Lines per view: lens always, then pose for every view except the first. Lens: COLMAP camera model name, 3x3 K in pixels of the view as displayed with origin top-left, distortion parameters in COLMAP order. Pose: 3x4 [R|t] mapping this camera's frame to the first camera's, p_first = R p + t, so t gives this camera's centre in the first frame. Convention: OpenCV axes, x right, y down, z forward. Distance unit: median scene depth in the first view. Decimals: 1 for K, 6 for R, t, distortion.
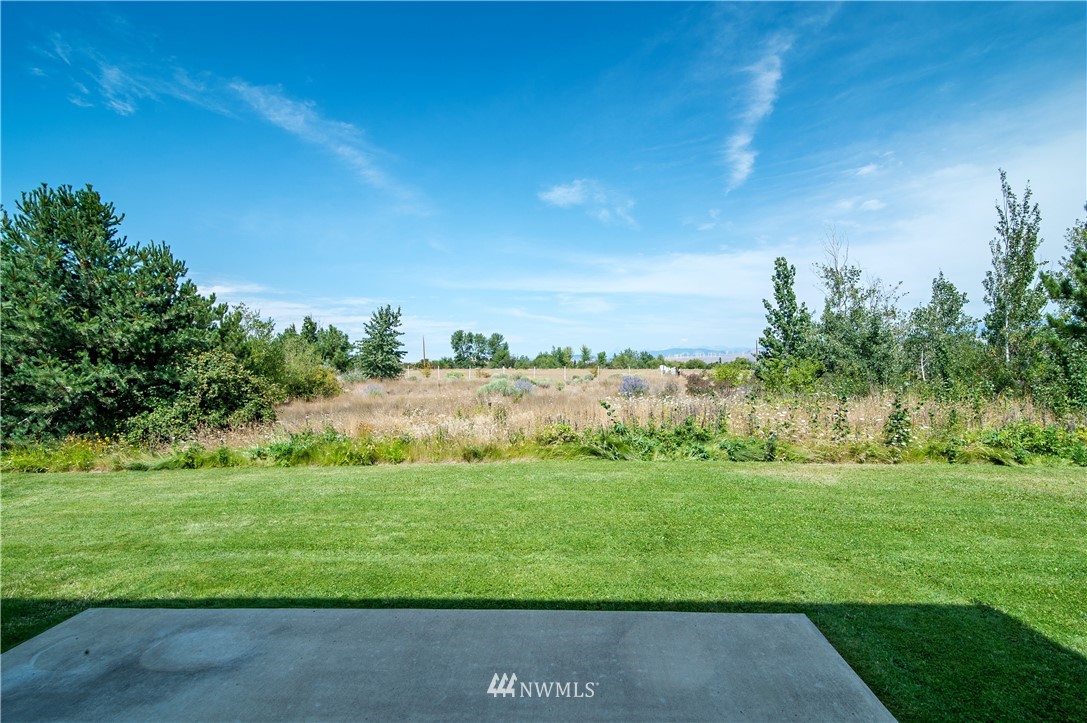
lens RADIAL K [[509.7, 0, 538.4], [0, 509.7, 347.9], [0, 0, 1]] dist [-0.007641, 0.000135]
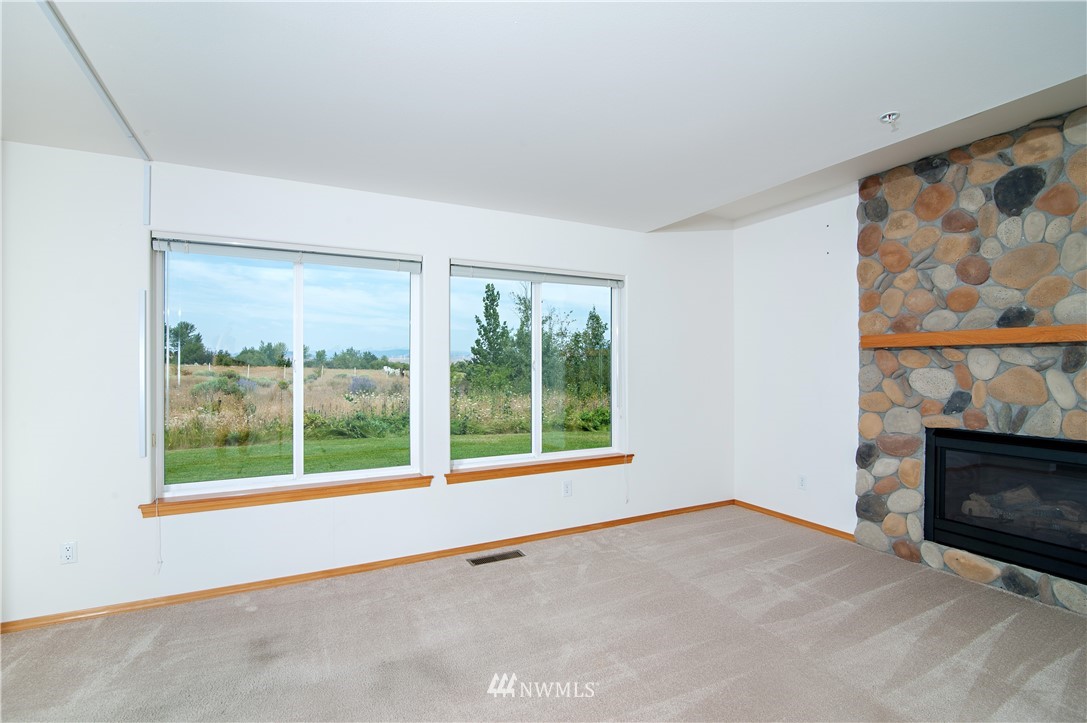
lens RADIAL K [[509.7, 0, 543.5], [0, 509.7, 365.5], [0, 0, 1]] dist [-0.007641, 0.000135]
pose [[0.857712, 0.030052, 0.513252, -0.048285], [-0.046563, 0.998728, 0.019337, -0.008990], [-0.512018, -0.040484, 0.858020, -0.157708]]
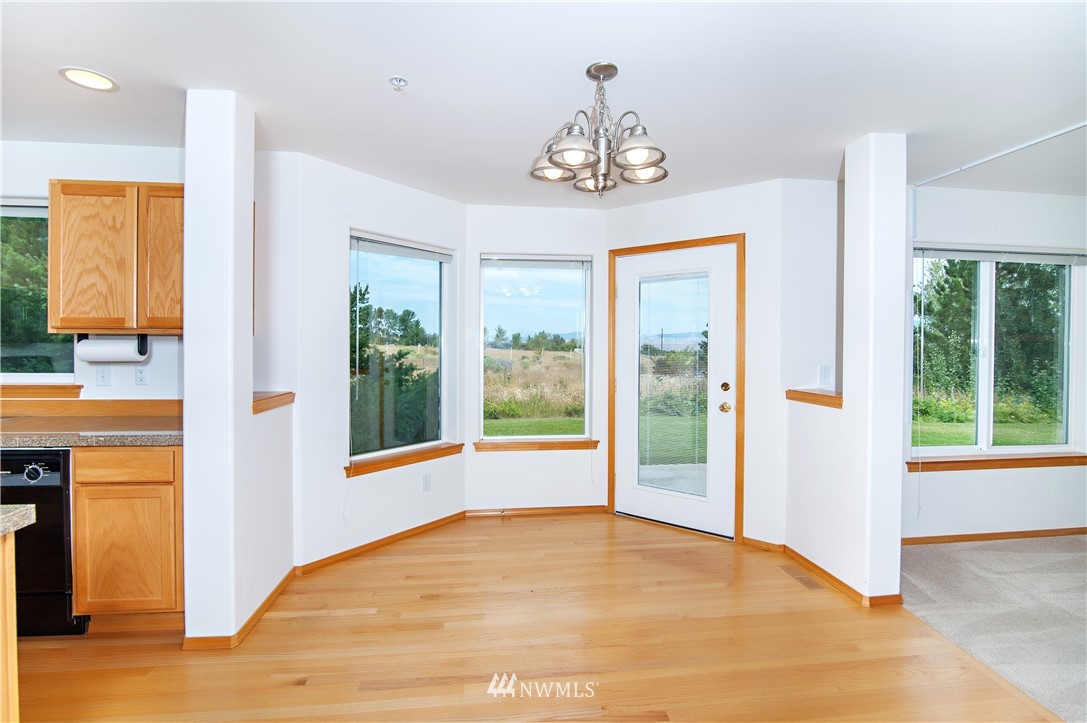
lens RADIAL K [[509.7, 0, 539.4], [0, 509.7, 354.4], [0, 0, 1]] dist [-0.007641, 0.000135]
pose [[0.982209, 0.033598, 0.184764, -0.192160], [-0.043084, 0.997938, 0.047568, -0.004178], [-0.182784, -0.054682, 0.981631, -0.137853]]
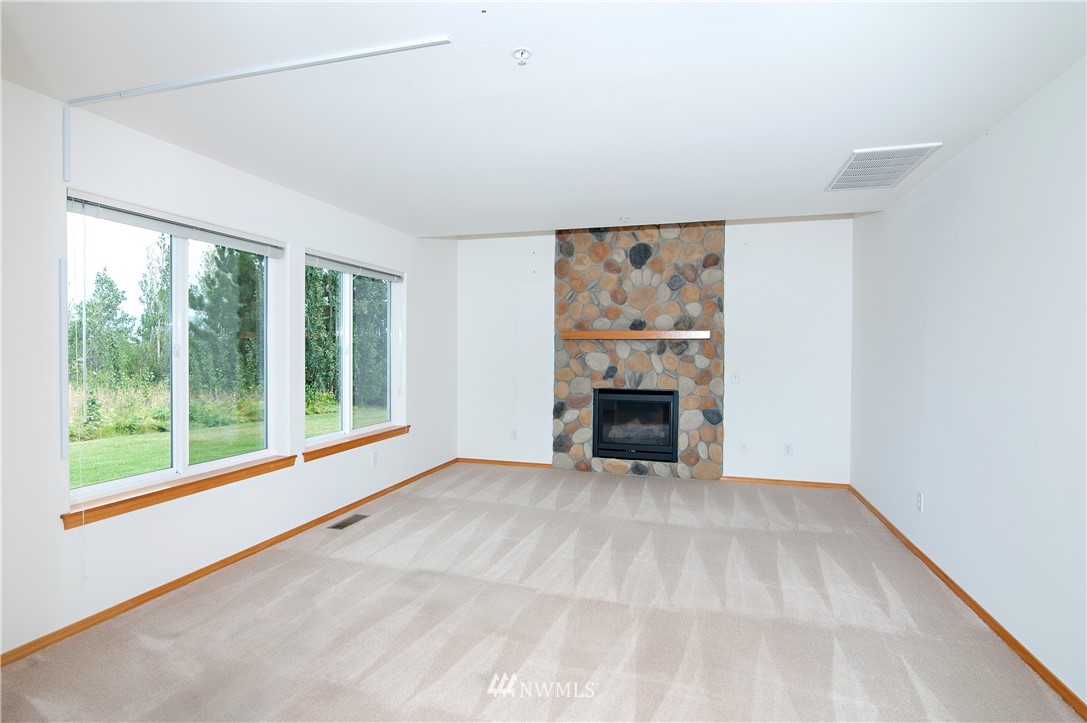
lens RADIAL K [[596.8, 0, 522.9], [0, 596.8, 359.9], [0, 0, 1]] dist [-0.011517, -0.007808]
pose [[0.249418, 0.013407, 0.968303, -0.154160], [-0.050281, 0.998735, -0.000877, -0.005310], [-0.967090, -0.048469, 0.249776, -0.128258]]
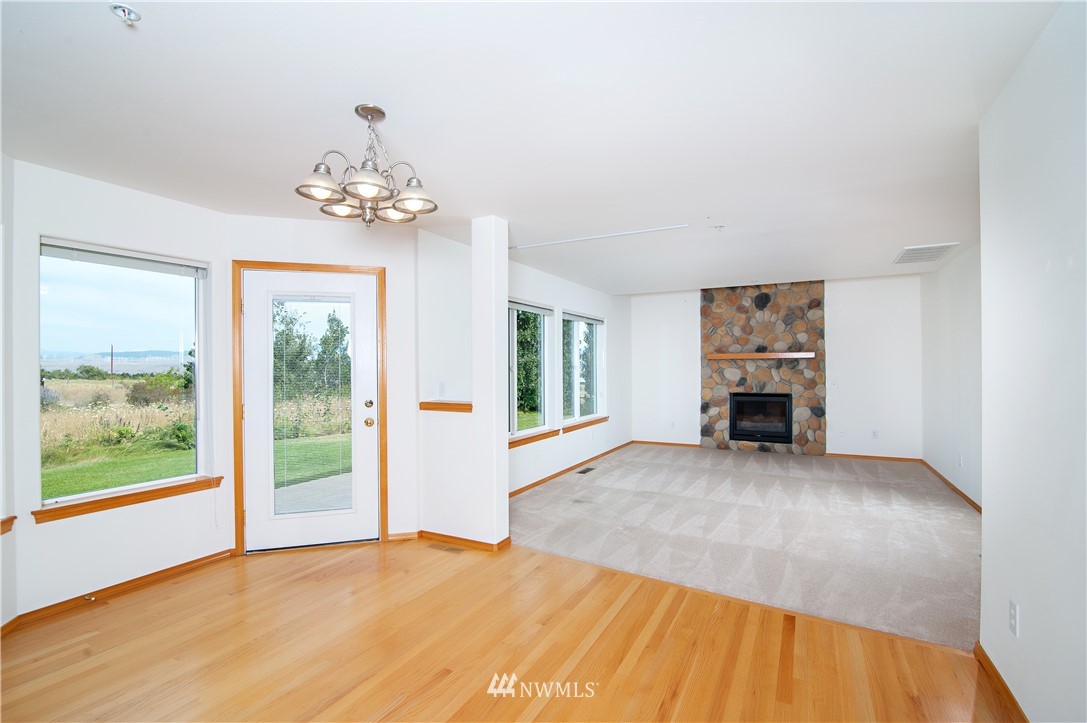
lens RADIAL K [[509.7, 0, 551.9], [0, 509.7, 365.1], [0, 0, 1]] dist [-0.007641, 0.000135]
pose [[0.407687, 0.031697, 0.912571, -0.239333], [-0.042368, 0.998978, -0.015770, -0.002218], [-0.912138, -0.032235, 0.408613, -0.122131]]
